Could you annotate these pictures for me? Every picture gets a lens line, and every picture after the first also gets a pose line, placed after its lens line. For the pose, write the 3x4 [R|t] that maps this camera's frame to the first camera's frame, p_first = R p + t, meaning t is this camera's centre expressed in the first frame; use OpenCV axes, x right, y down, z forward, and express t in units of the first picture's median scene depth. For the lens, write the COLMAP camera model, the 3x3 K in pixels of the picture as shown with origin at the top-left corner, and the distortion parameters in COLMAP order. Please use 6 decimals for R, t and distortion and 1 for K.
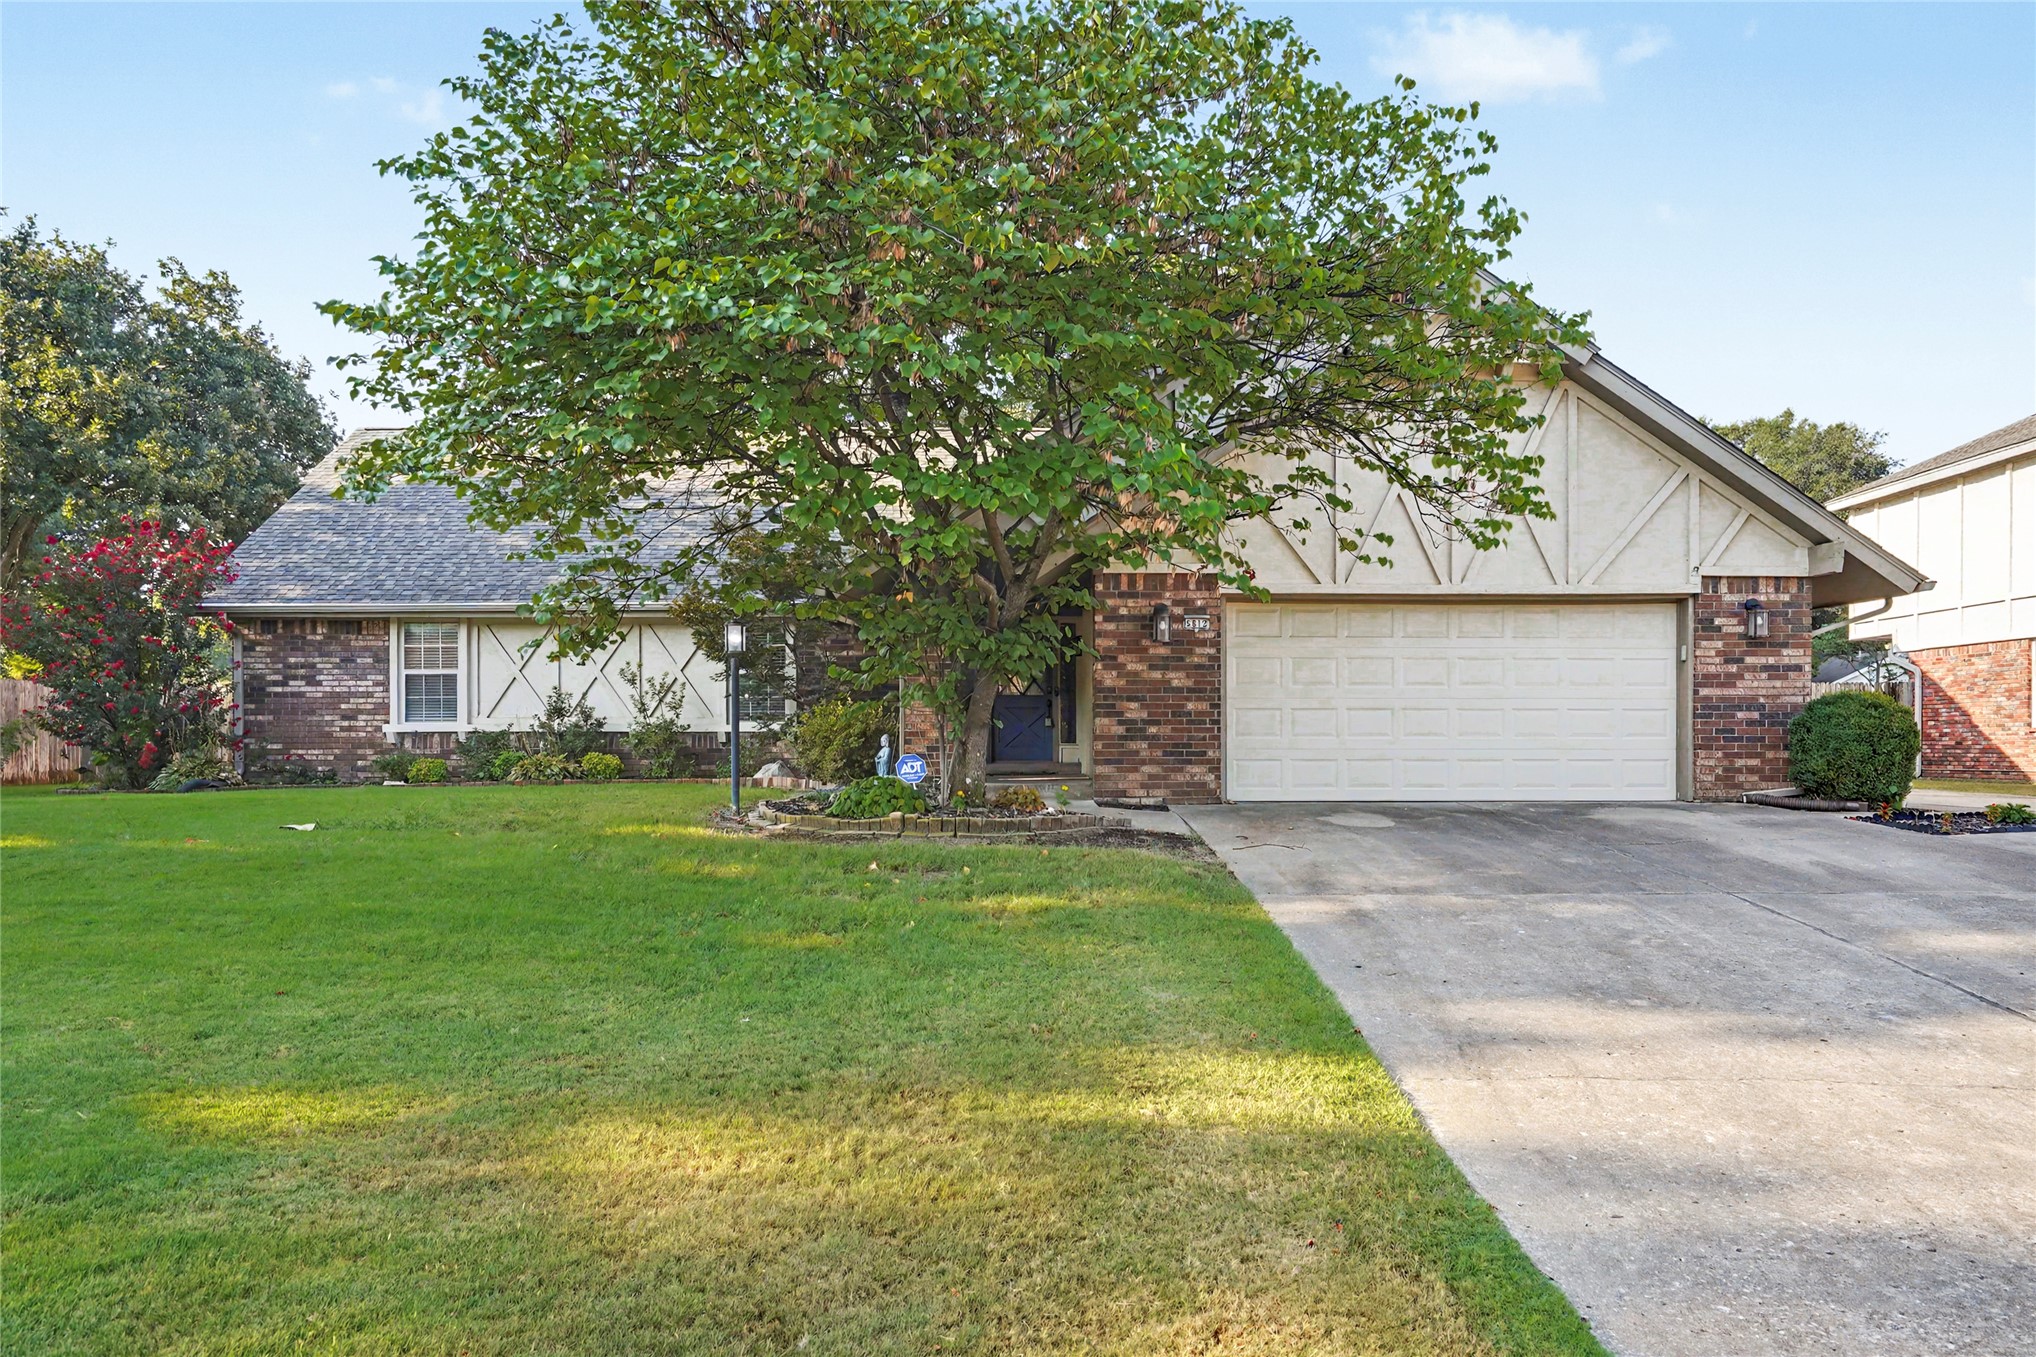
lens RADIAL K [[1366.5, 0, 1084.0], [0, 1366.5, 737.1], [0, 0, 1]] dist [-0.007220, 0.000159]
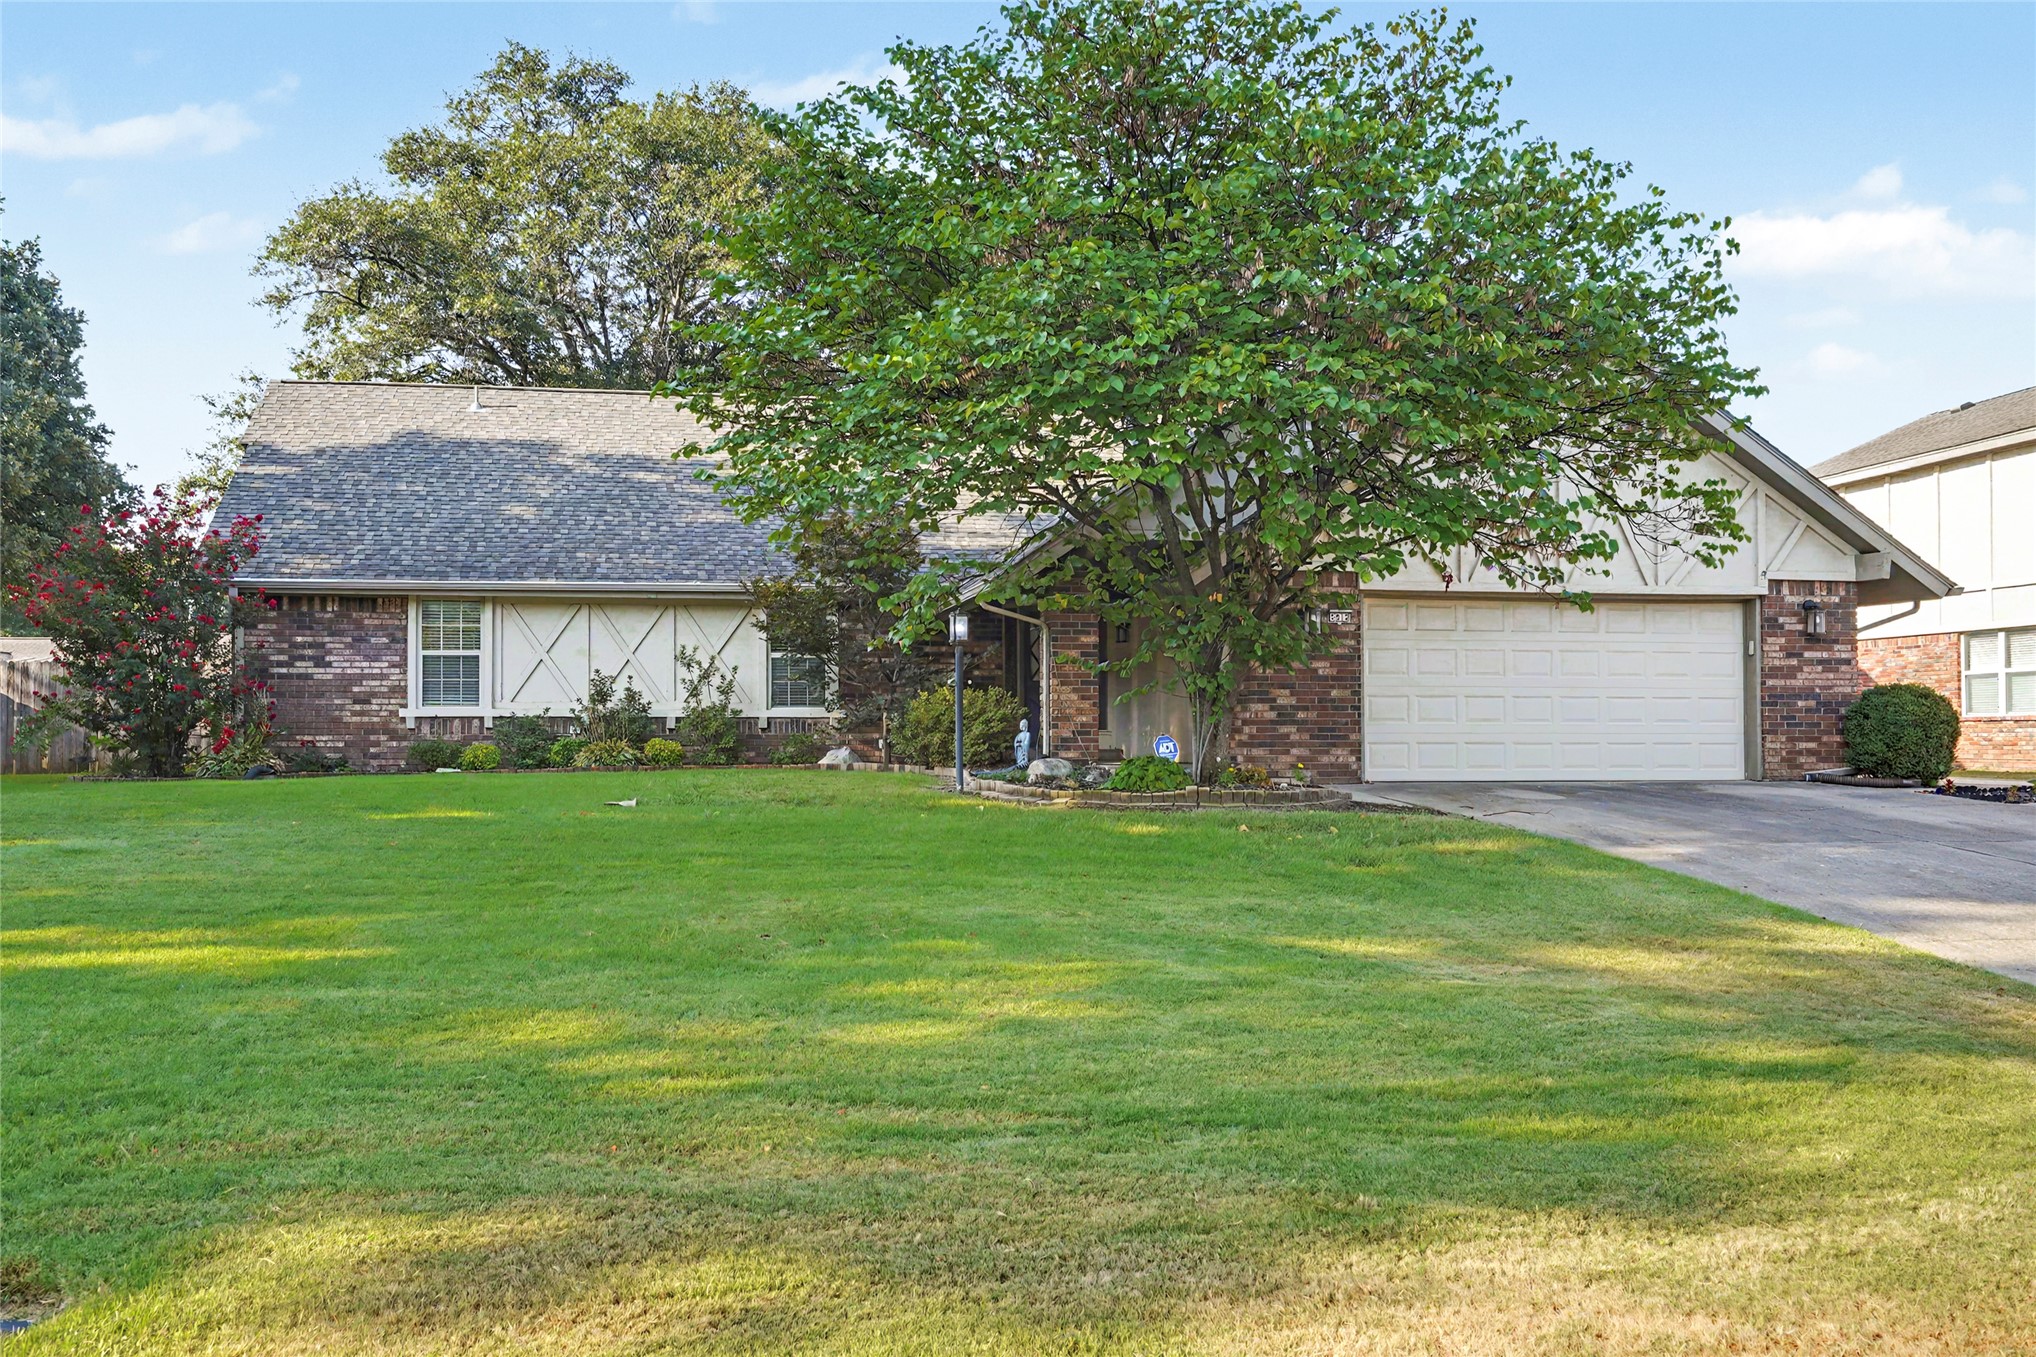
lens RADIAL K [[1628.0, 0, 1011.9], [0, 1628.0, 684.6], [0, 0, 1]] dist [0.006283, 0.005659]
pose [[0.989319, 0.005298, 0.145671, -0.358045], [-0.001258, 0.999612, -0.027810, 0.006583], [-0.145761, 0.027329, 0.988942, -0.235587]]
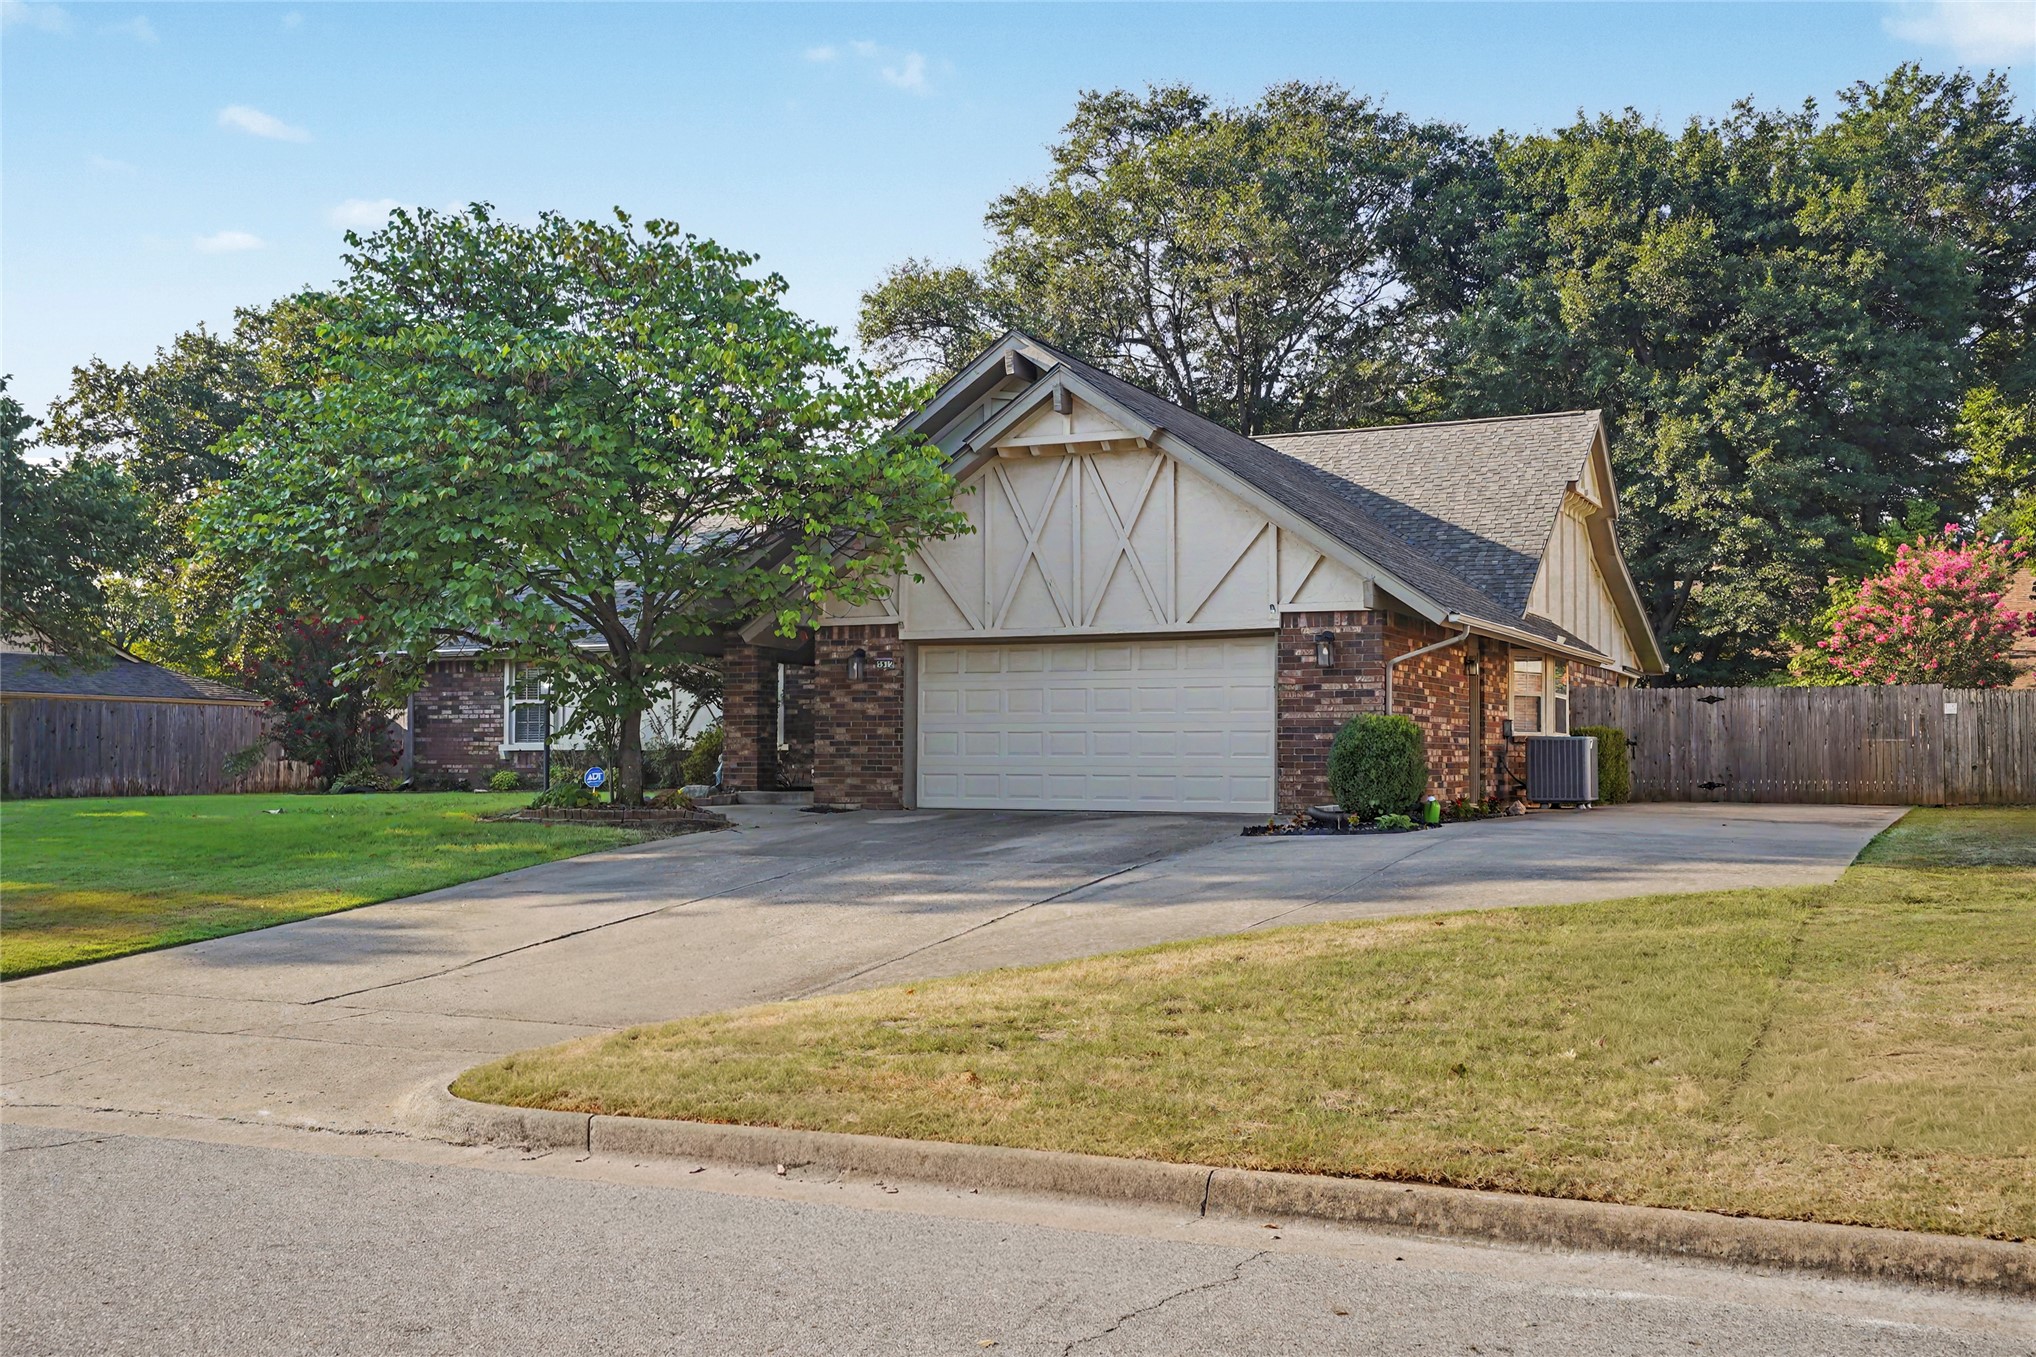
lens RADIAL K [[1929.3, 0, 1020.0], [0, 1929.3, 677.9], [0, 0, 1]] dist [-0.002993, 0.000000]
pose [[0.896627, -0.016183, -0.442490, 0.959468], [-0.001708, 0.999198, -0.040003, -0.000439], [0.442783, 0.036623, 0.895881, -0.516920]]
